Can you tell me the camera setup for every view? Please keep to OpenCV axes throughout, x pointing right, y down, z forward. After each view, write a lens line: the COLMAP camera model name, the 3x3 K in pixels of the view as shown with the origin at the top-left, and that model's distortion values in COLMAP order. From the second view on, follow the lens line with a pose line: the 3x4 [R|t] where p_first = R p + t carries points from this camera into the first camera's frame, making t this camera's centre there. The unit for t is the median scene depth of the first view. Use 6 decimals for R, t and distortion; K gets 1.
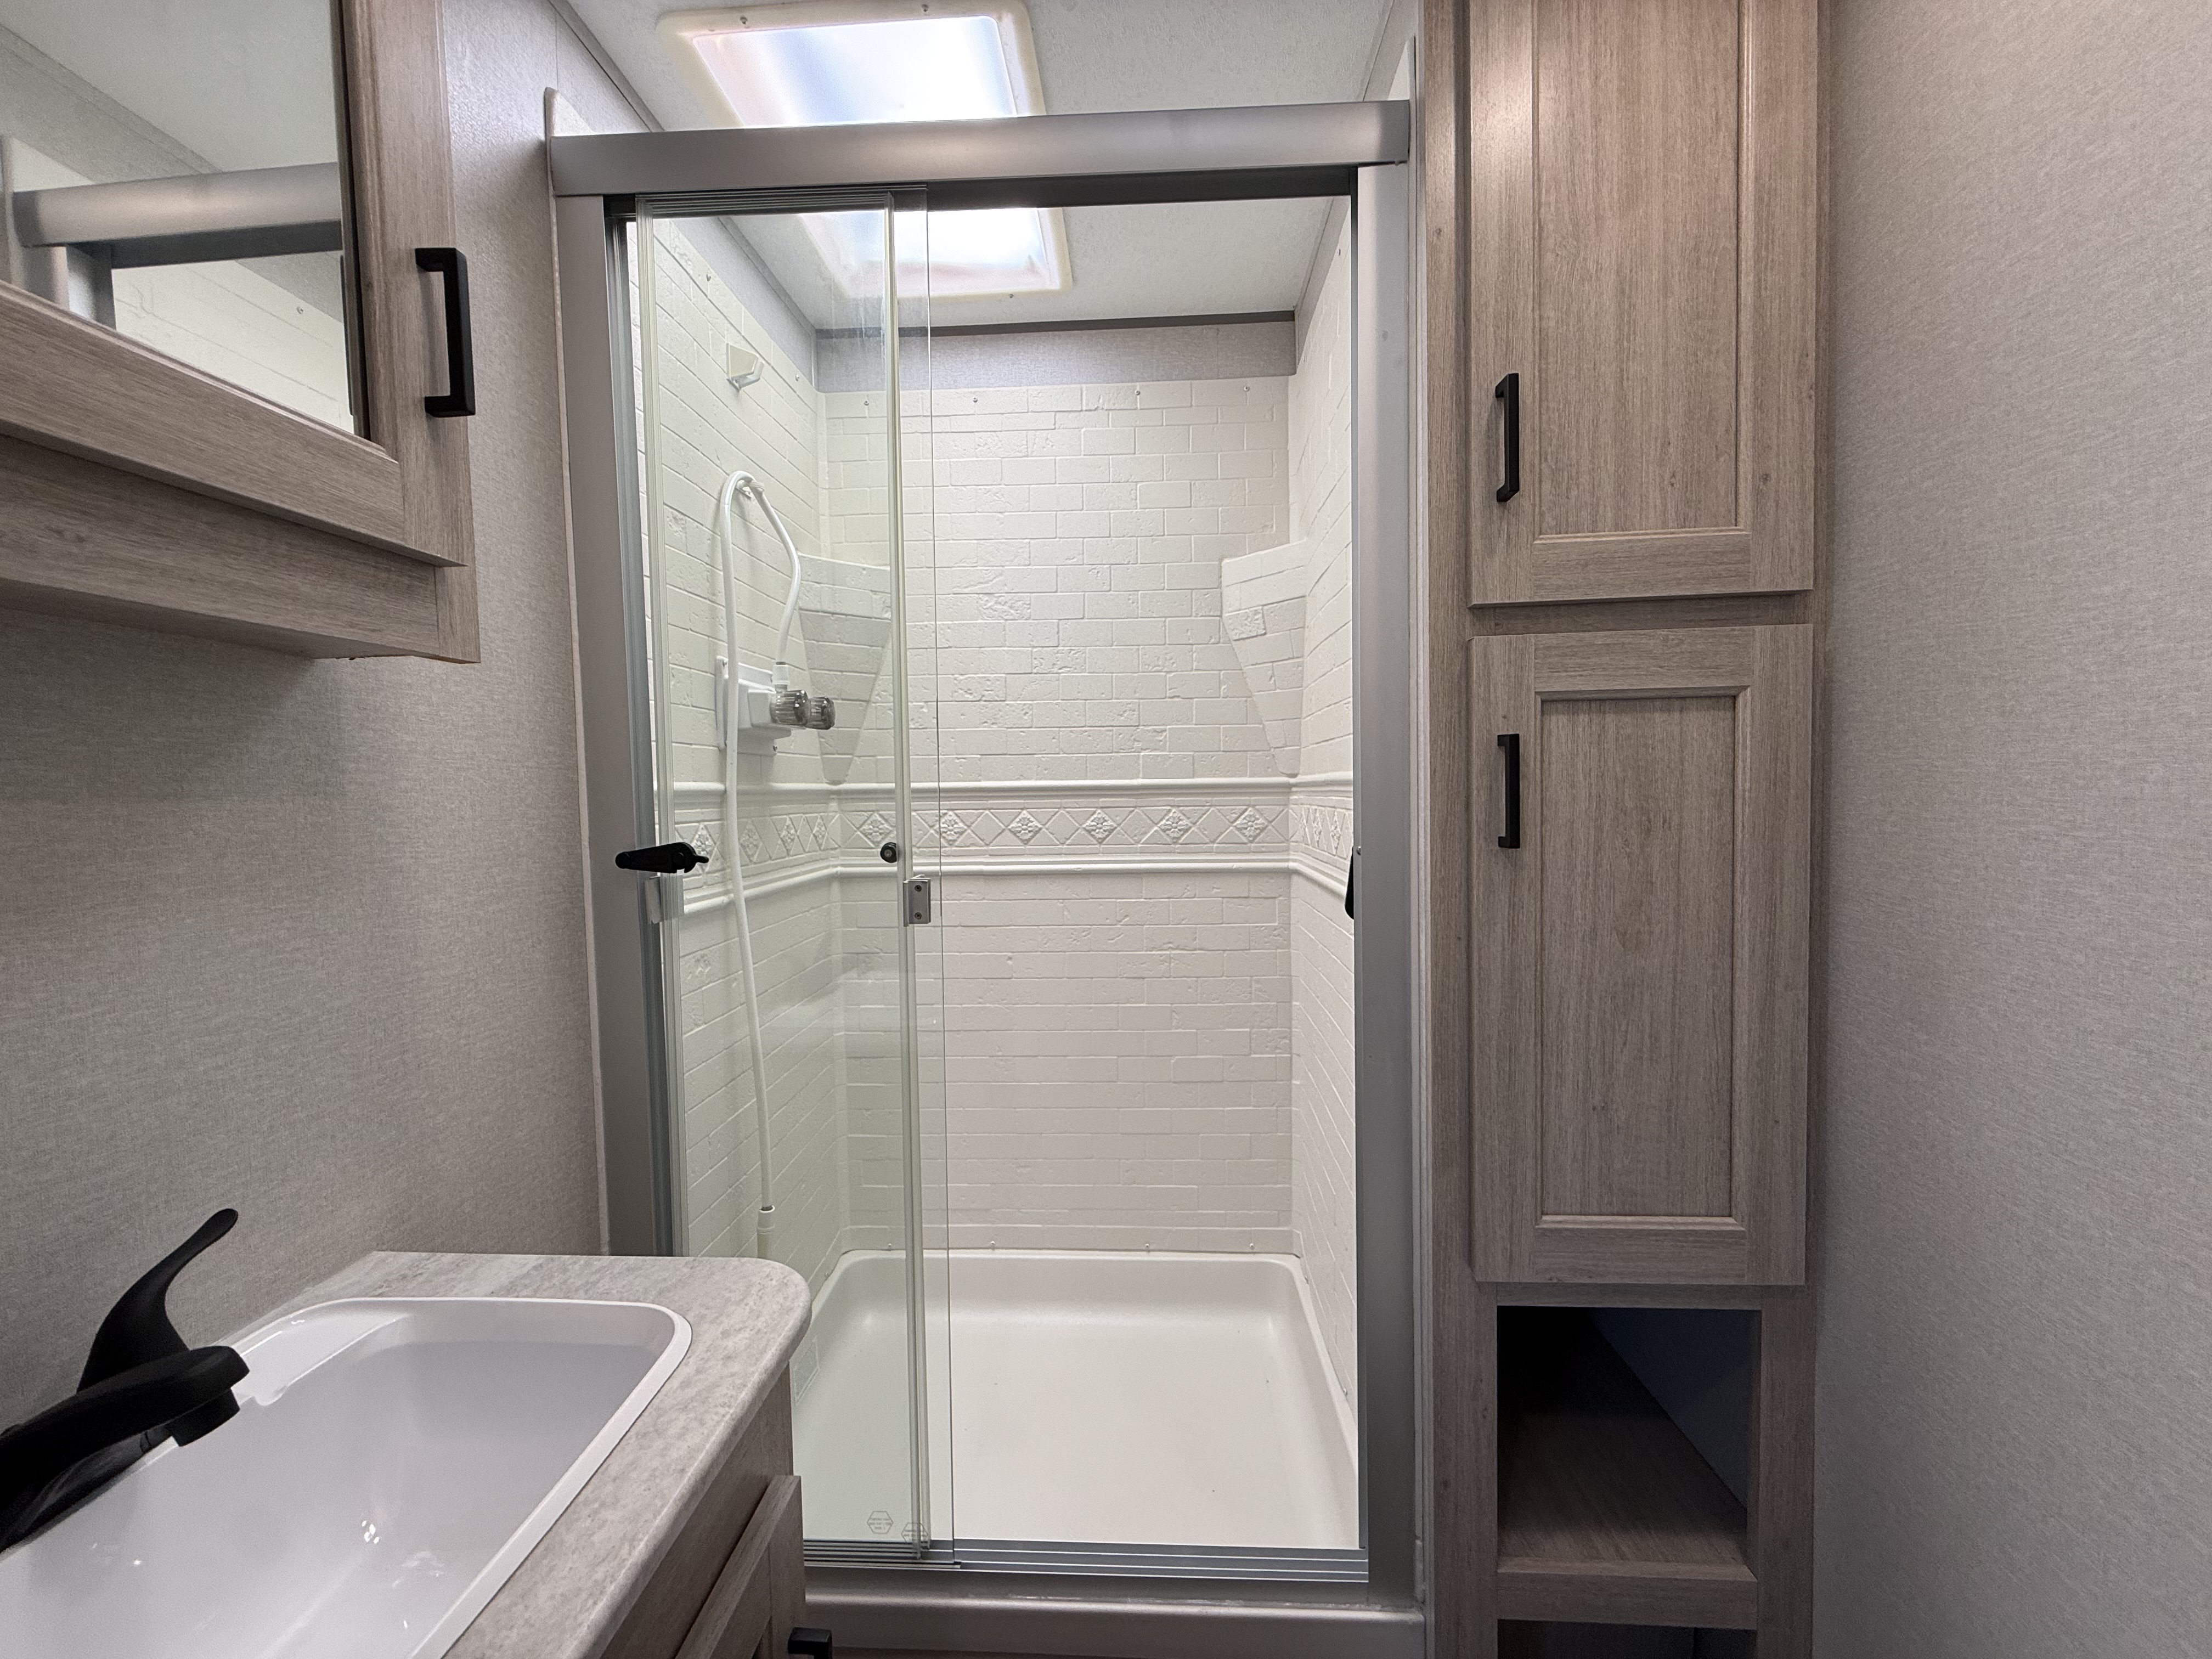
lens RADIAL K [[877.9, 0, 1106.1], [0, 877.9, 828.1], [0, 0, 1]] dist [0.000272, -0.000025]
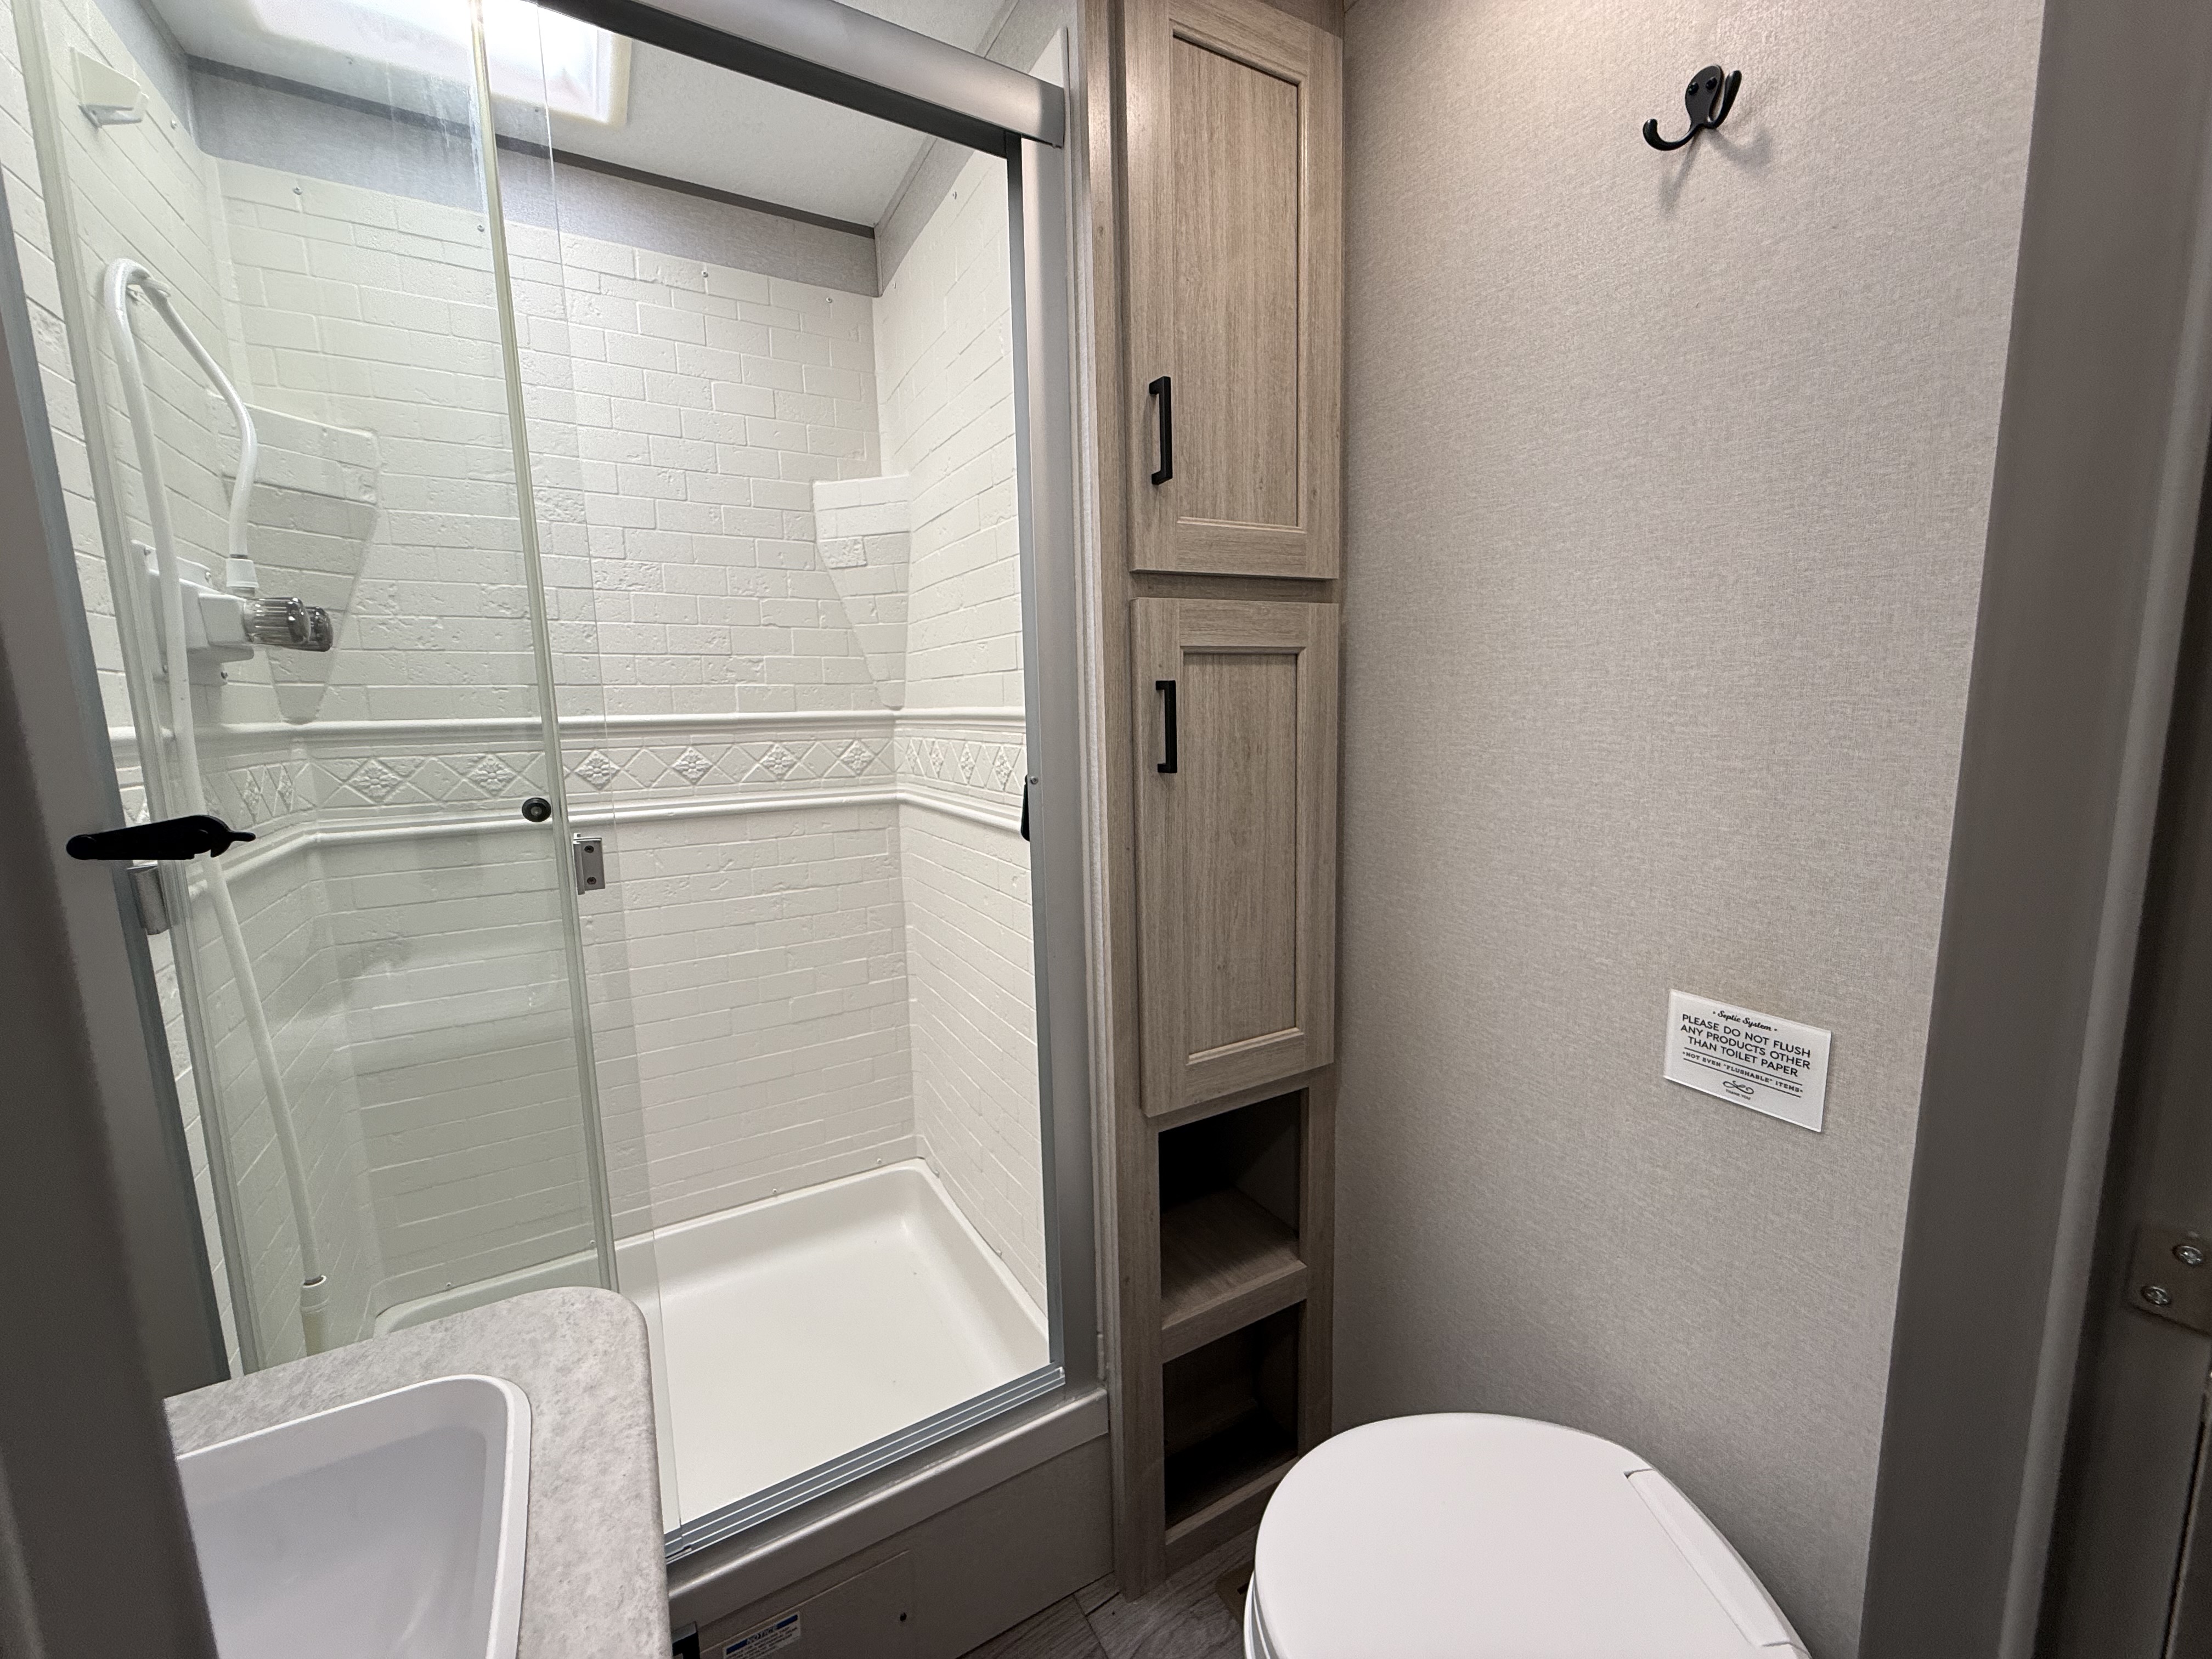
lens RADIAL K [[877.9, 0, 1102.9], [0, 877.9, 828.5], [0, 0, 1]] dist [0.000272, -0.000025]
pose [[0.839298, -0.078318, 0.538002, -0.271722], [0.031882, 0.994957, 0.095101, -0.018755], [-0.542737, -0.062666, 0.837562, 0.004815]]
